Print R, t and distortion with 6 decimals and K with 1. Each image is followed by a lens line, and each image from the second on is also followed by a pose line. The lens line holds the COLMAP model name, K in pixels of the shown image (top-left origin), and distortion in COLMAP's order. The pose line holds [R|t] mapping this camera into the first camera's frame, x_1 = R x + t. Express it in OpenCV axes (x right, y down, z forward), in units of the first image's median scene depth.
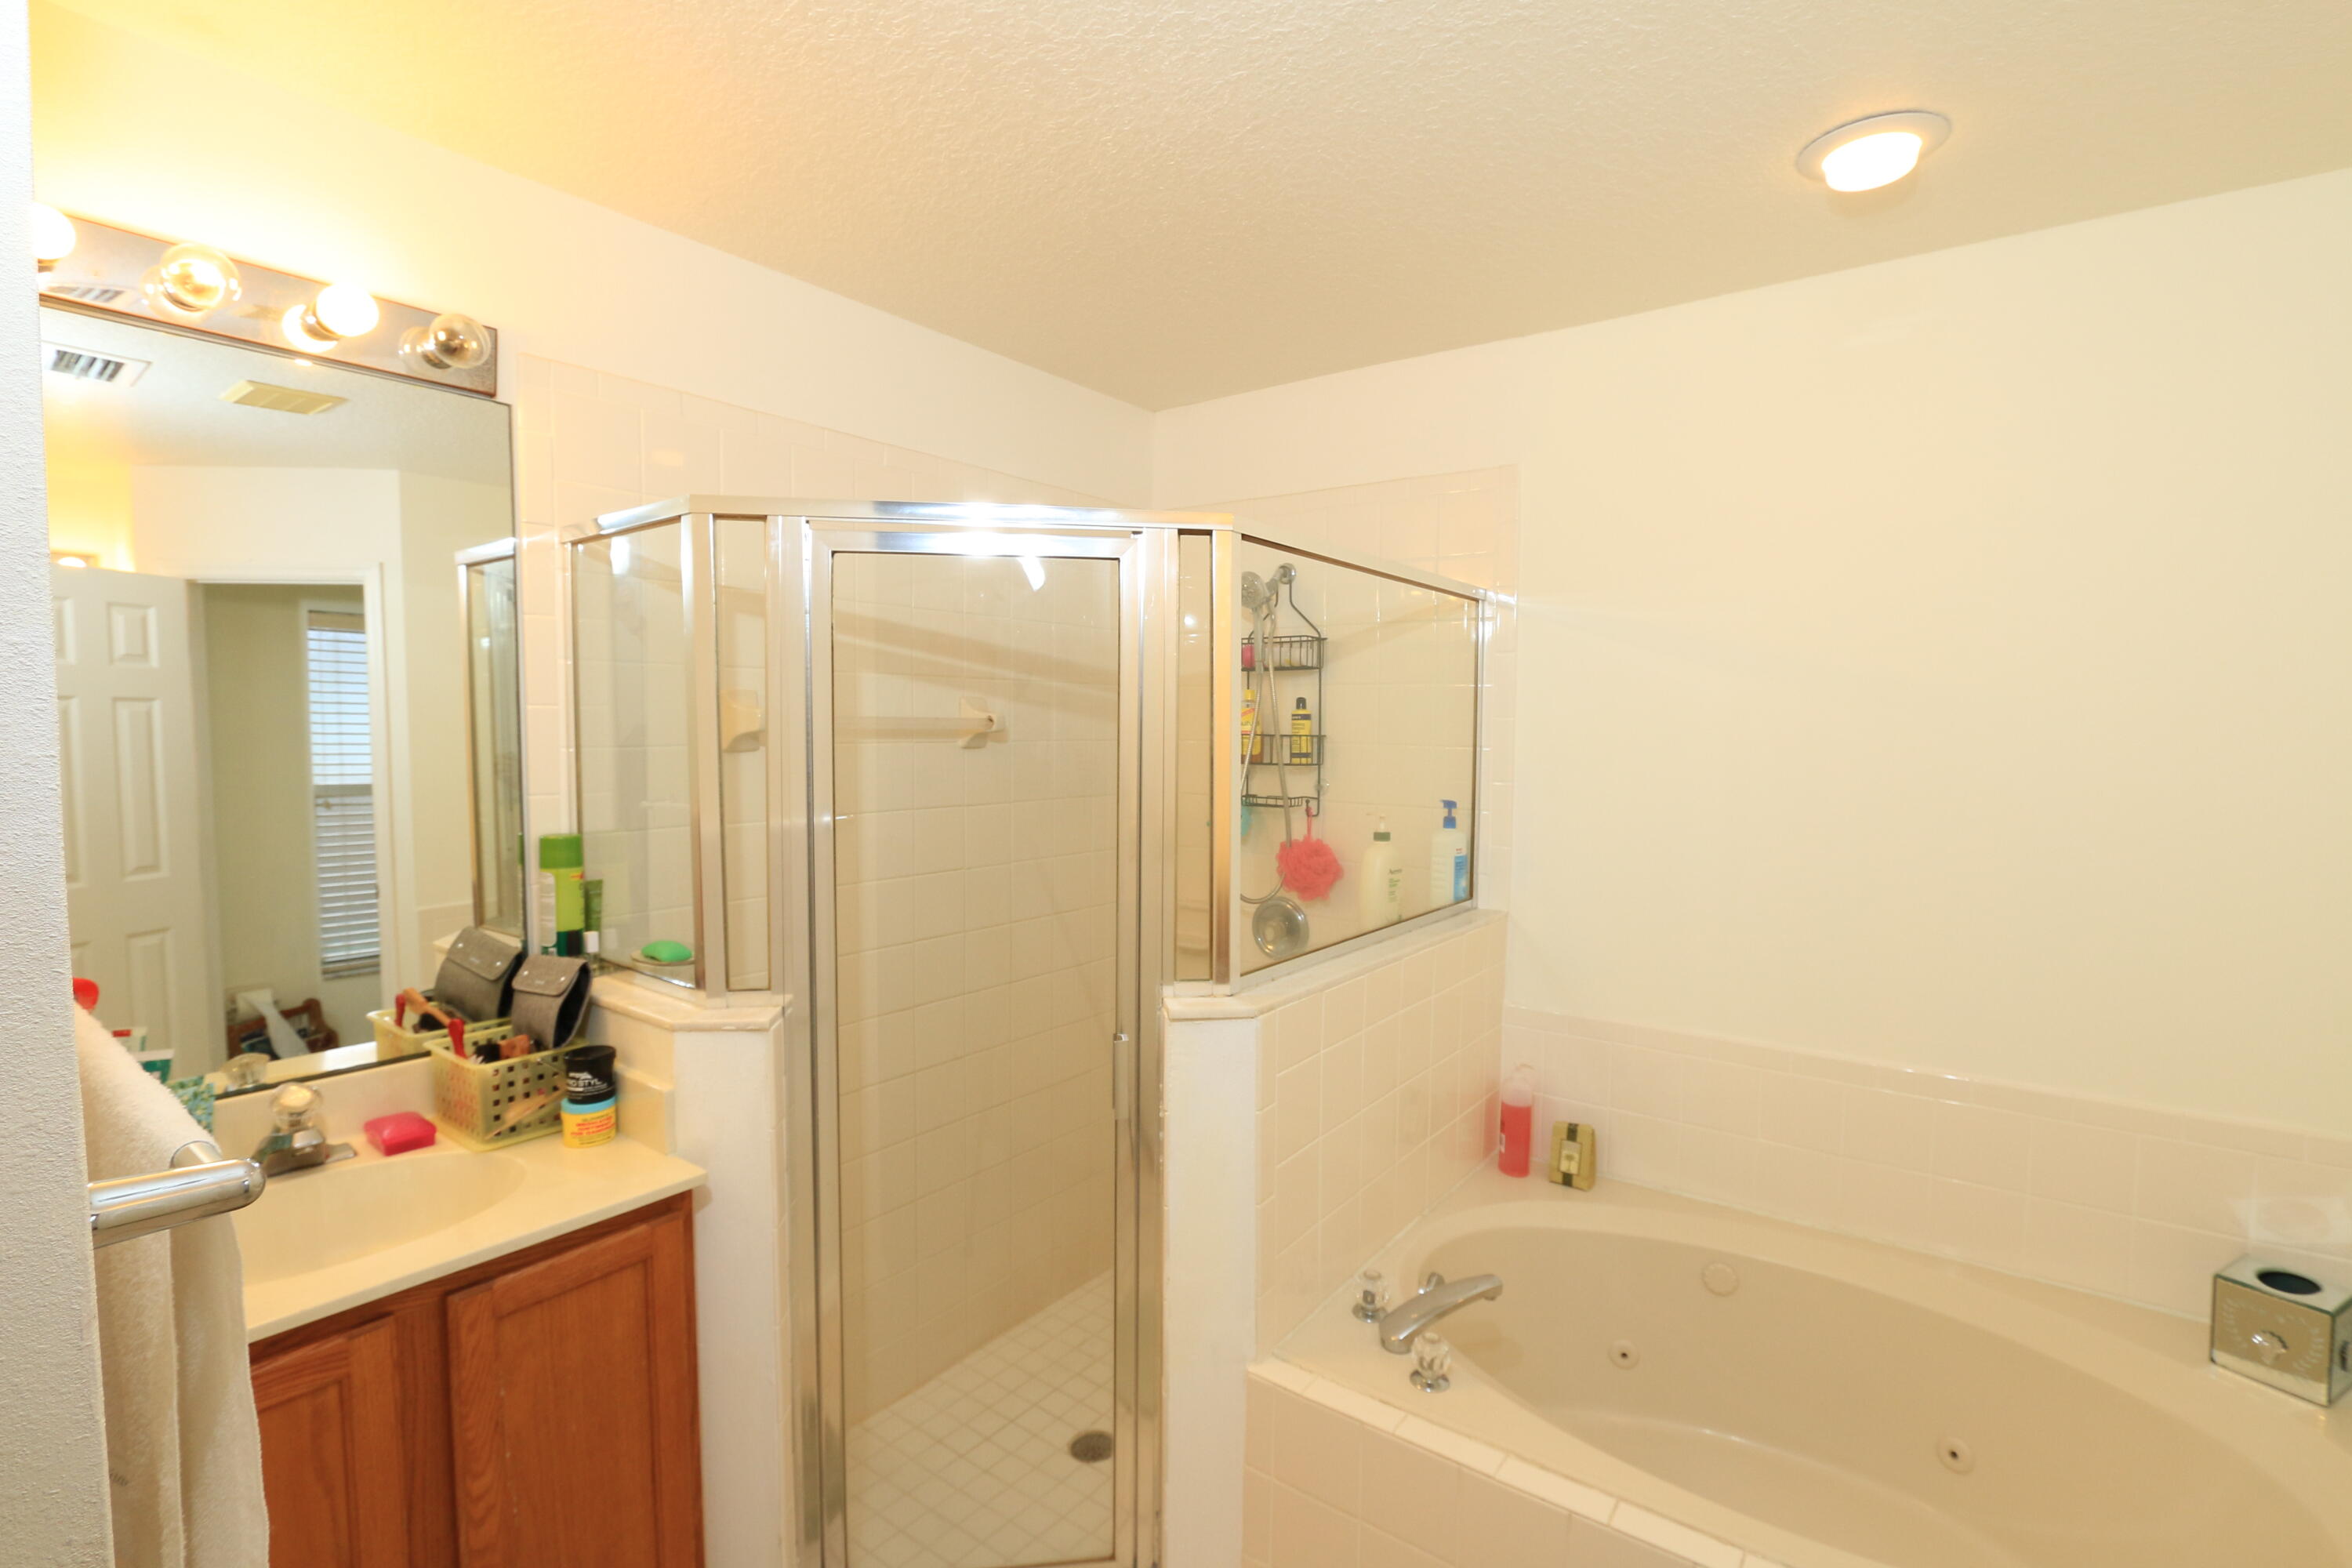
lens RADIAL K [[1079.4, 0, 1193.5], [0, 1079.4, 782.8], [0, 0, 1]] dist [-0.031218, 0.012518]
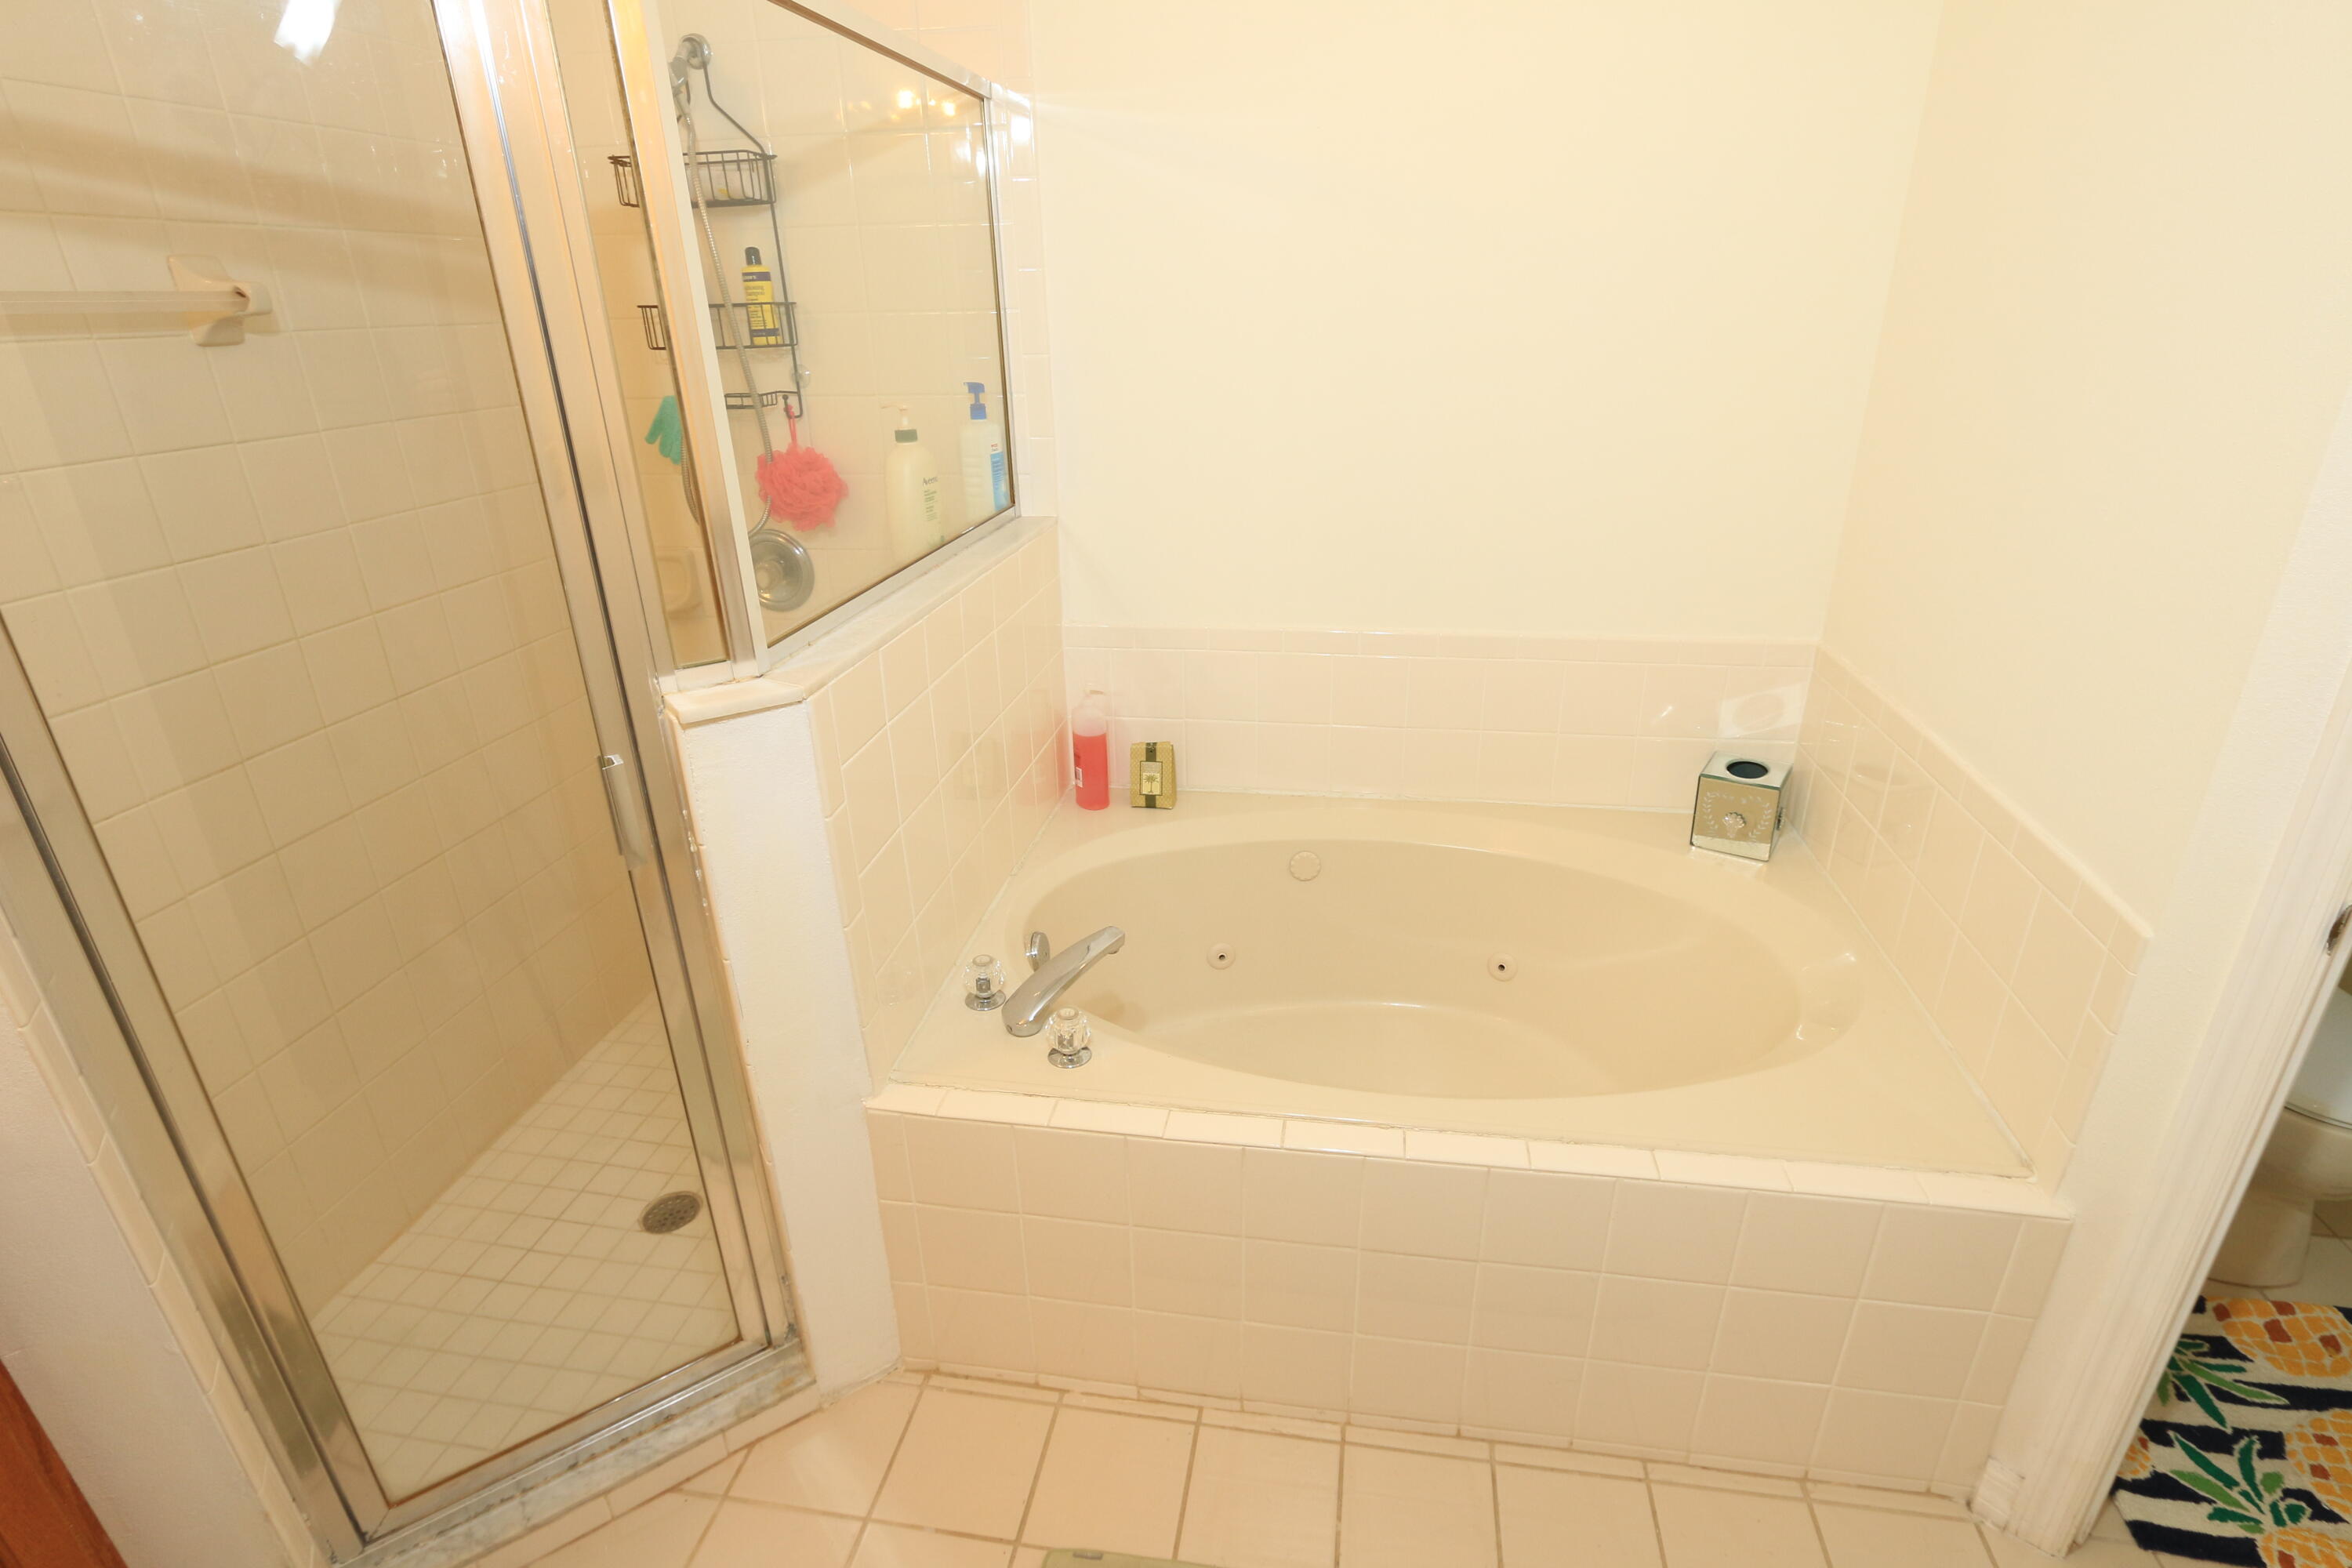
lens RADIAL K [[1157.9, 0, 1190.2], [0, 1157.9, 784.4], [0, 0, 1]] dist [-0.026368, 0.008284]
pose [[0.890992, -0.201968, 0.406623, -0.027468], [0.053863, 0.936304, 0.347035, 0.007705], [-0.450813, -0.287303, 0.845118, 0.134902]]
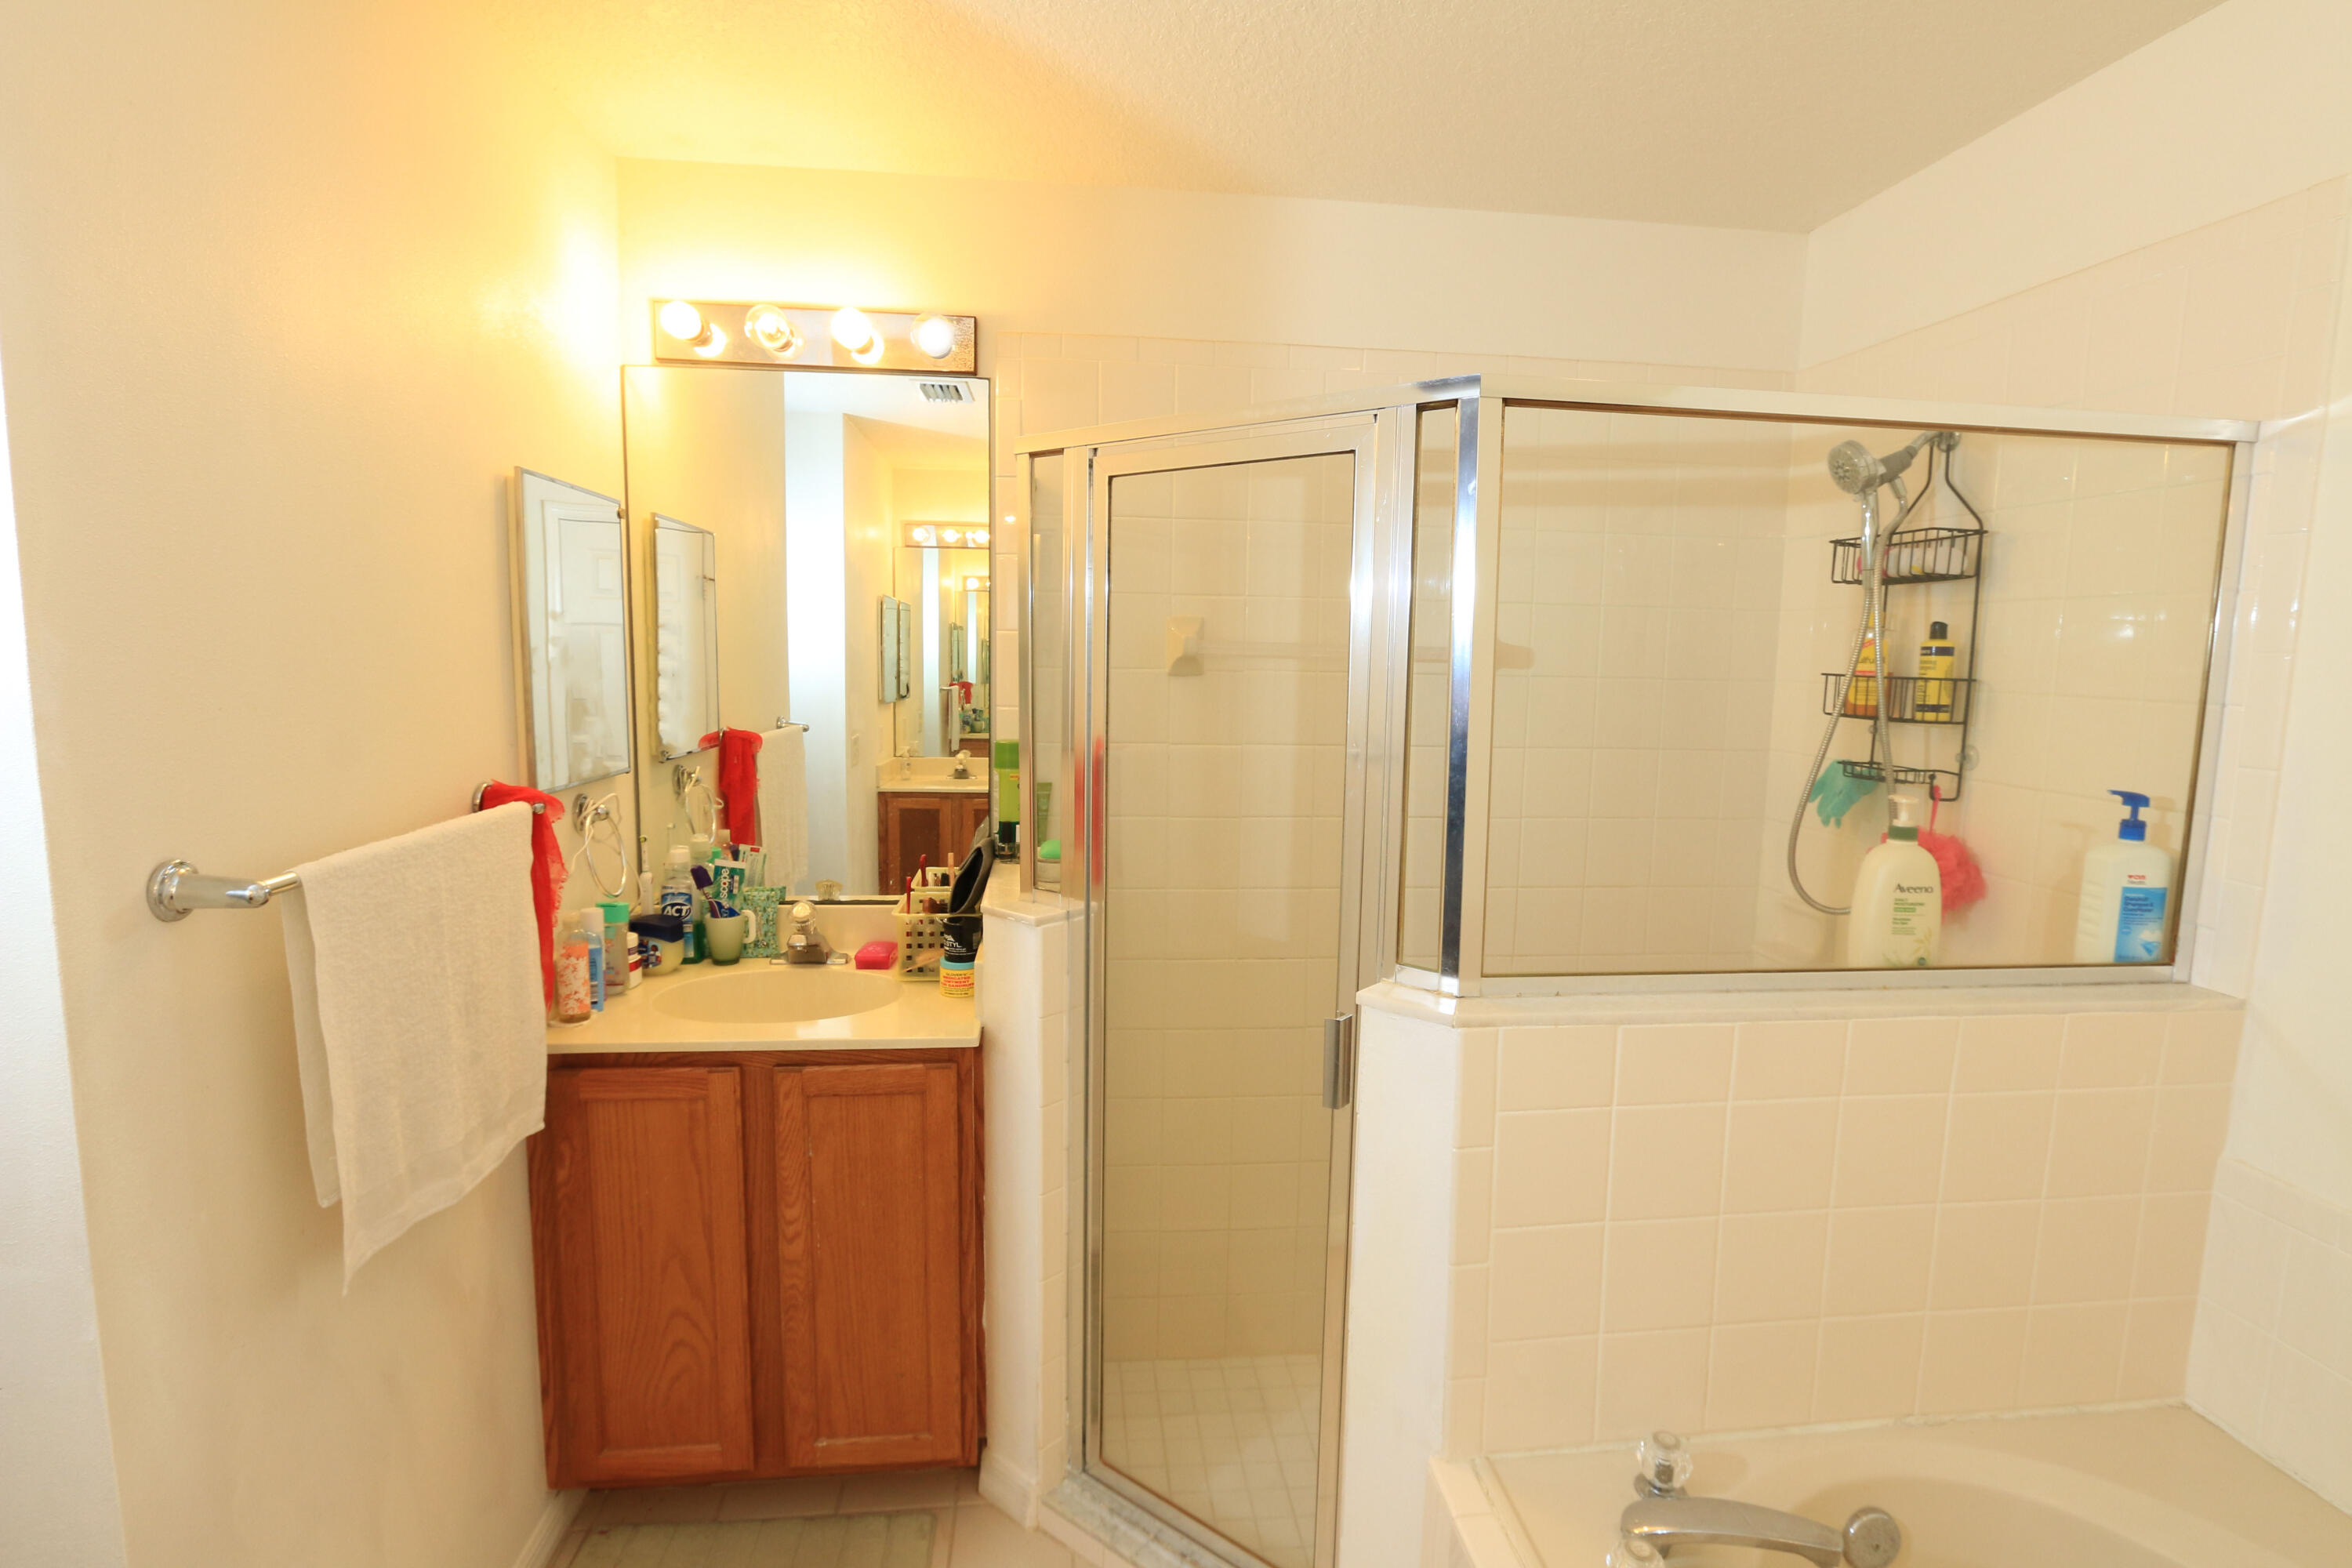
lens RADIAL K [[1157.9, 0, 1190.2], [0, 1157.9, 784.4], [0, 0, 1]] dist [-0.026368, 0.008284]
pose [[0.681041, 0.091111, -0.726555, 0.360419], [-0.055023, 0.995791, 0.073298, -0.006007], [0.730175, -0.009941, 0.683188, 0.202532]]
